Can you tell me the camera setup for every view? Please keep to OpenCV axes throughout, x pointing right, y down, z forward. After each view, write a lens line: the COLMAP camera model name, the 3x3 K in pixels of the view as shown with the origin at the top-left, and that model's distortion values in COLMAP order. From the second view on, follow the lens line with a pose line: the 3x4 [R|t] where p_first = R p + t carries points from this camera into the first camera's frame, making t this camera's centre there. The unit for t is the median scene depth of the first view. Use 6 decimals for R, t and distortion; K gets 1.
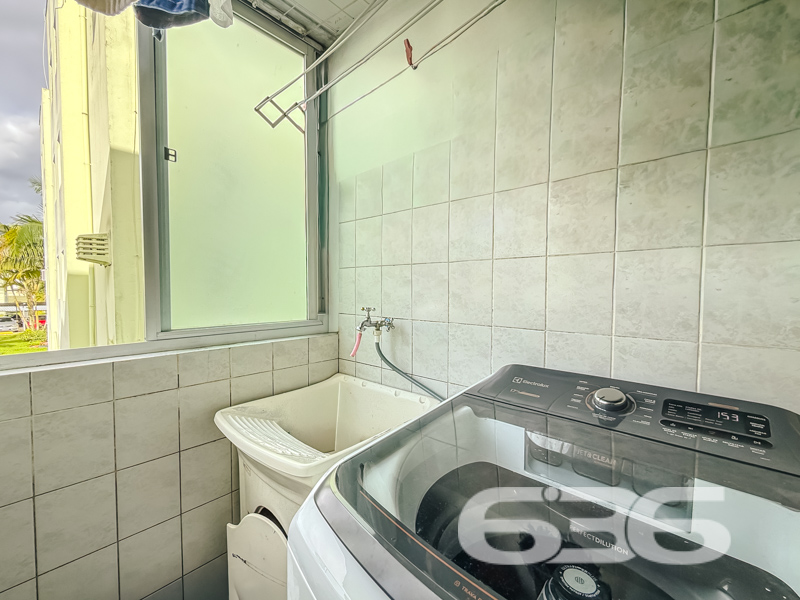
lens RADIAL K [[320.7, 0, 397.0], [0, 320.7, 299.9], [0, 0, 1]] dist [-0.002476, -0.000281]
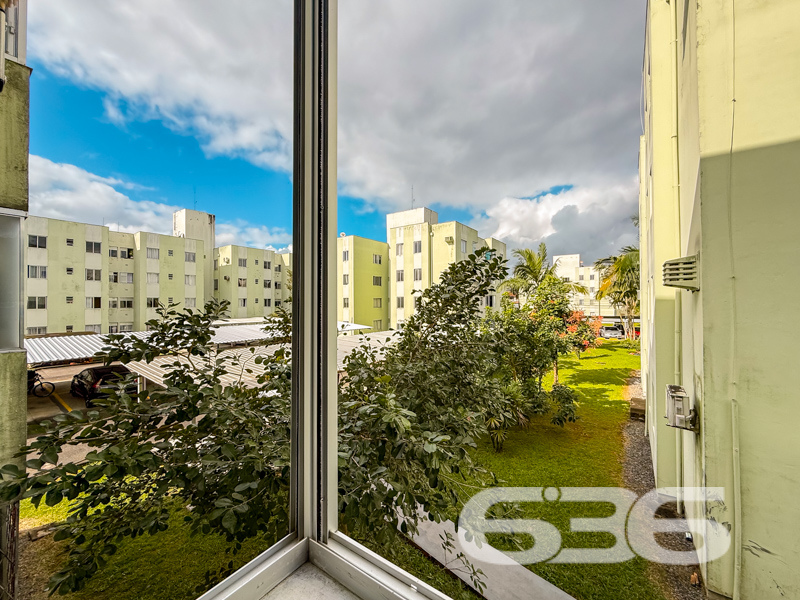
lens RADIAL K [[320.7, 0, 397.0], [0, 320.7, 299.9], [0, 0, 1]] dist [-0.002476, -0.000281]
pose [[0.088076, -0.014207, -0.996012, -0.068041], [-0.036609, 0.999177, -0.017489, -0.025013], [0.995441, 0.038004, 0.087483, 0.072143]]
